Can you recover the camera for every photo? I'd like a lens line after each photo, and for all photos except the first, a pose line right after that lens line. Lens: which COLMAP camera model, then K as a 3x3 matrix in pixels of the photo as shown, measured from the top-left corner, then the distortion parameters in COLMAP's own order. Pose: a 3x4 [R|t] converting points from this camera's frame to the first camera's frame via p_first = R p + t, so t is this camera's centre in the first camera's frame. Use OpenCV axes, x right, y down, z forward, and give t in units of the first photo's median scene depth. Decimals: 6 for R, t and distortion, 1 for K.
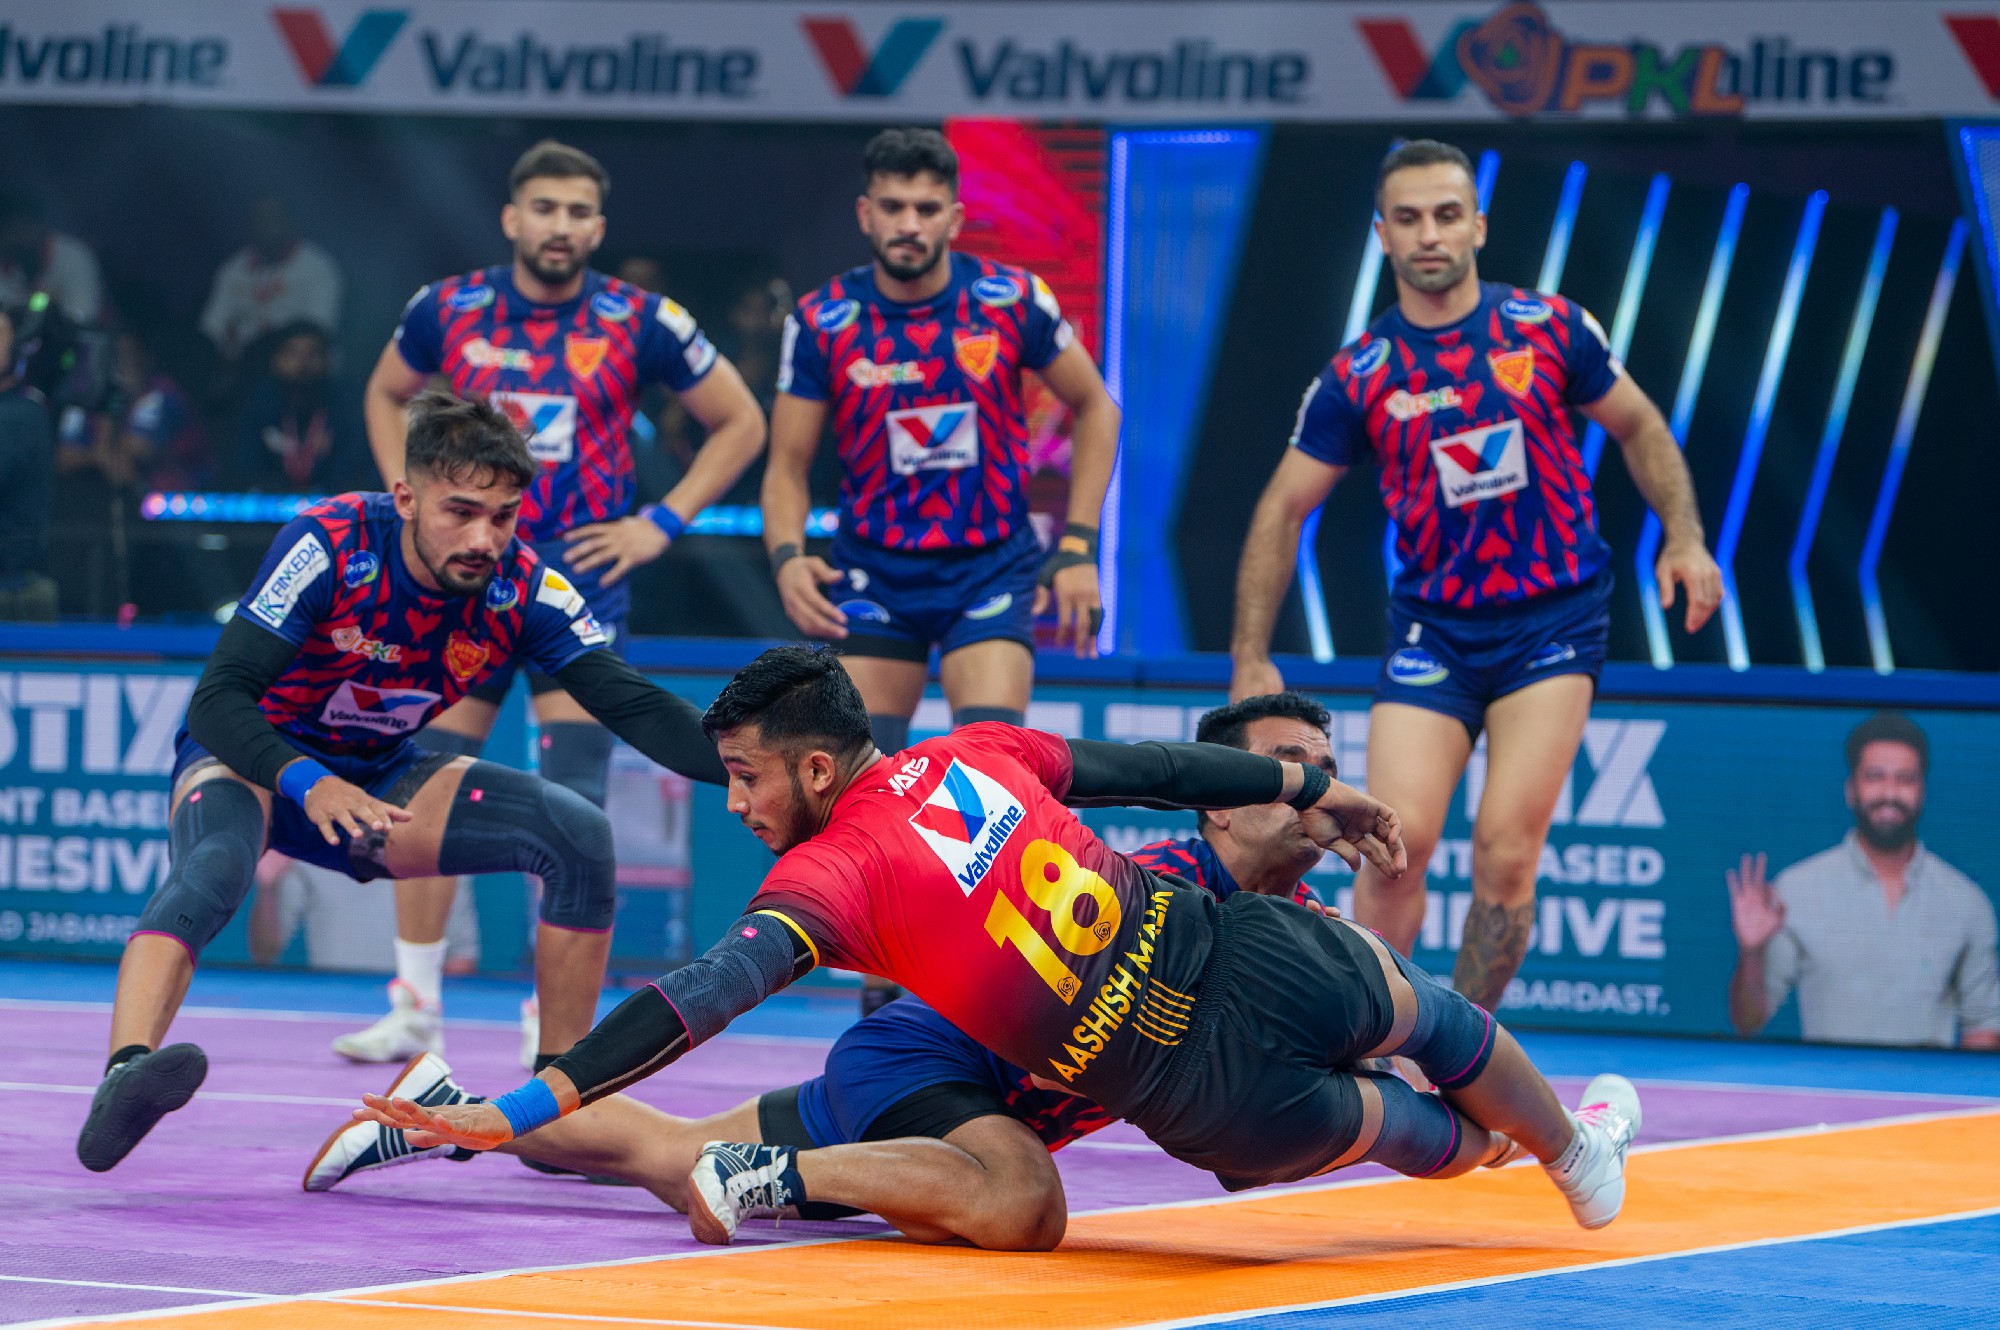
lens RADIAL K [[8089.1, 0, 999.9], [0, 8089.1, 663.1], [0, 0, 1]] dist [0.064508, 0.000000]
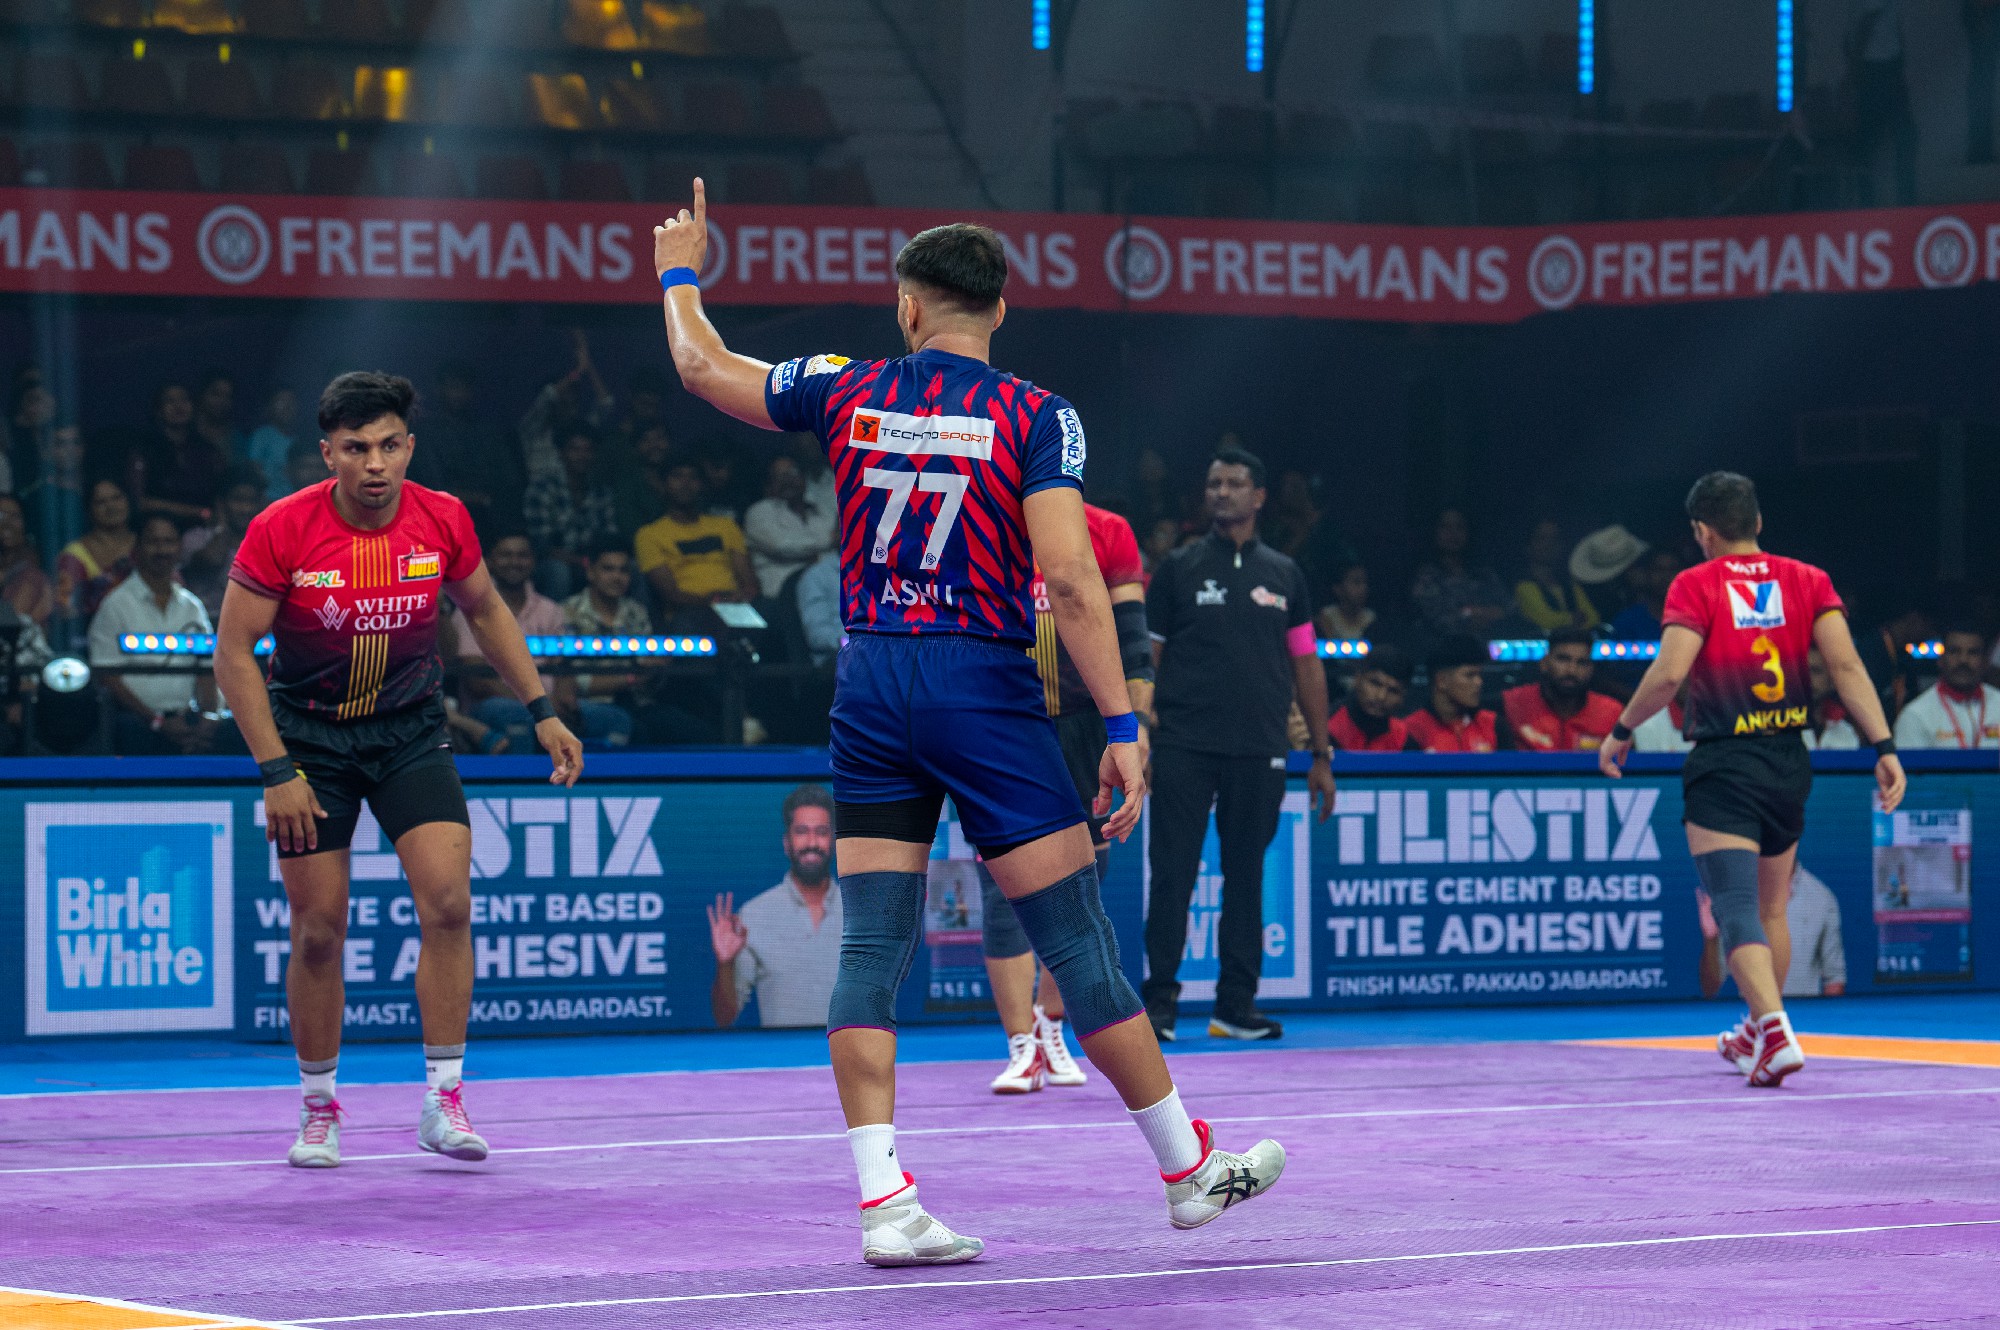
lens RADIAL K [[6366.2, 0, 999.9], [0, 6366.2, 664.1], [0, 0, 1]] dist [0.245836, 0.000000]
pose [[0.508222, -0.015315, 0.861090, -0.893275], [0.019103, 0.999796, 0.006507, -0.023019], [-0.861014, 0.013143, 0.508411, 0.468354]]
